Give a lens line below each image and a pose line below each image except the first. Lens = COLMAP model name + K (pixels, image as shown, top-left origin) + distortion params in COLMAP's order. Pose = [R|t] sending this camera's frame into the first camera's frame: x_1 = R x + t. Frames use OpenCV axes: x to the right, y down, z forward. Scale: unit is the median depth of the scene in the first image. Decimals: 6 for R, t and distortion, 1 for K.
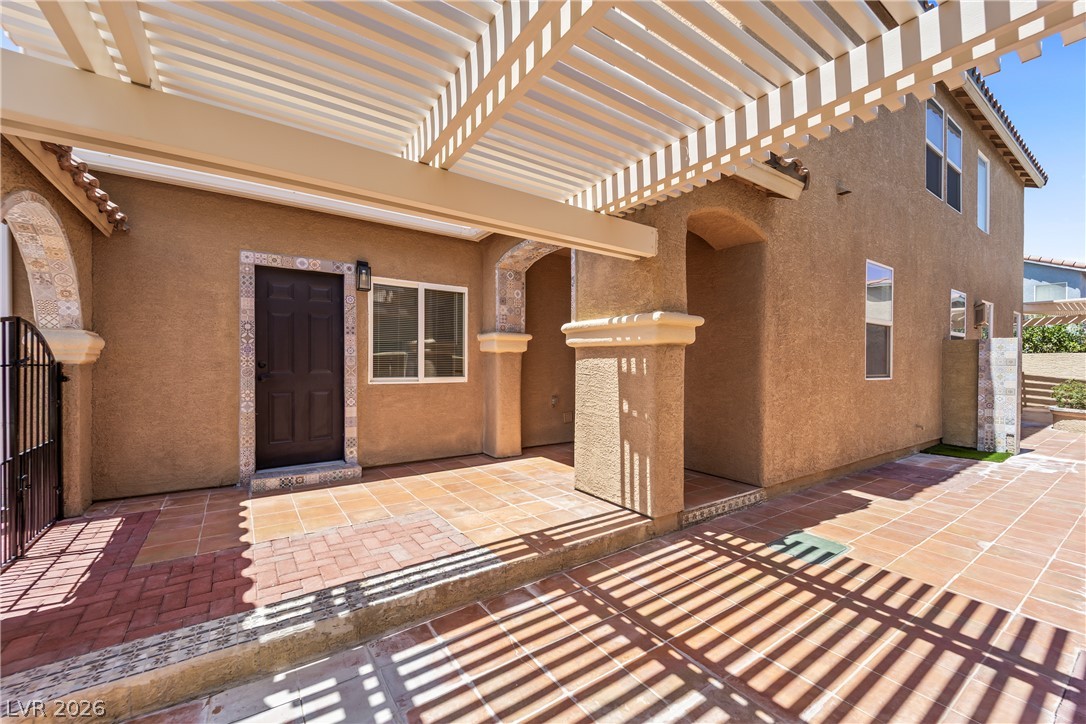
lens RADIAL K [[434.4, 0, 538.6], [0, 434.4, 361.9], [0, 0, 1]] dist [0.013814, -0.000737]
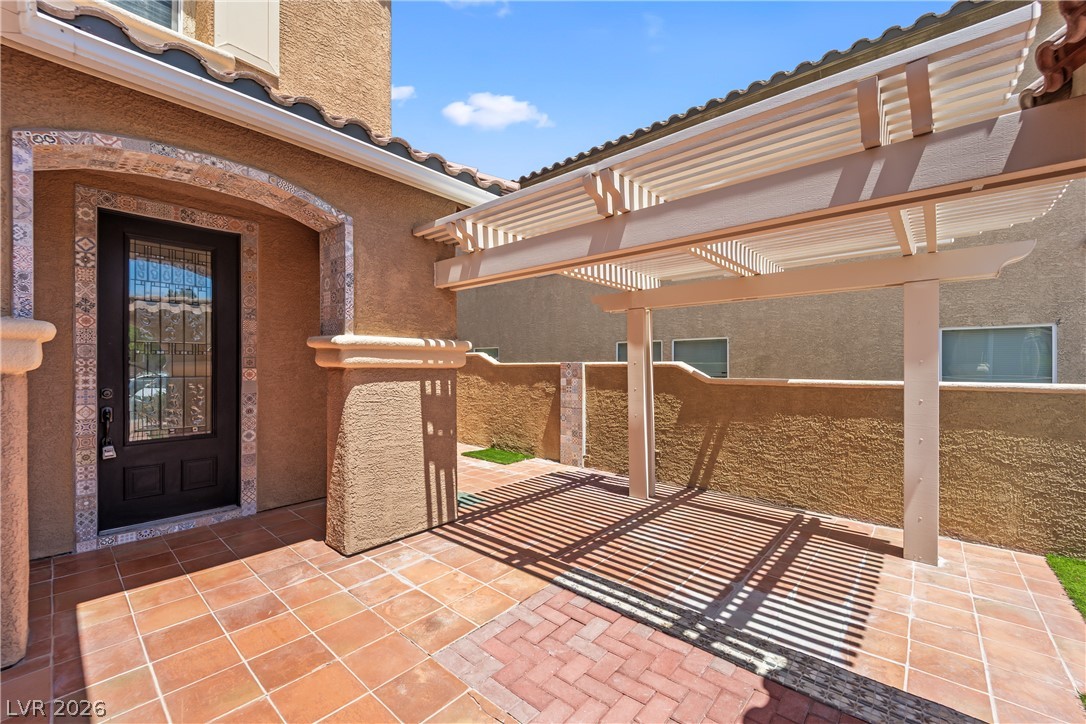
lens RADIAL K [[434.4, 0, 538.6], [0, 434.4, 361.9], [0, 0, 1]] dist [0.013814, -0.000737]
pose [[-0.238386, -0.000311, 0.971170, -0.888746], [-0.003000, 0.999995, -0.000416, -0.055420], [-0.971166, -0.003012, -0.238386, 1.049948]]
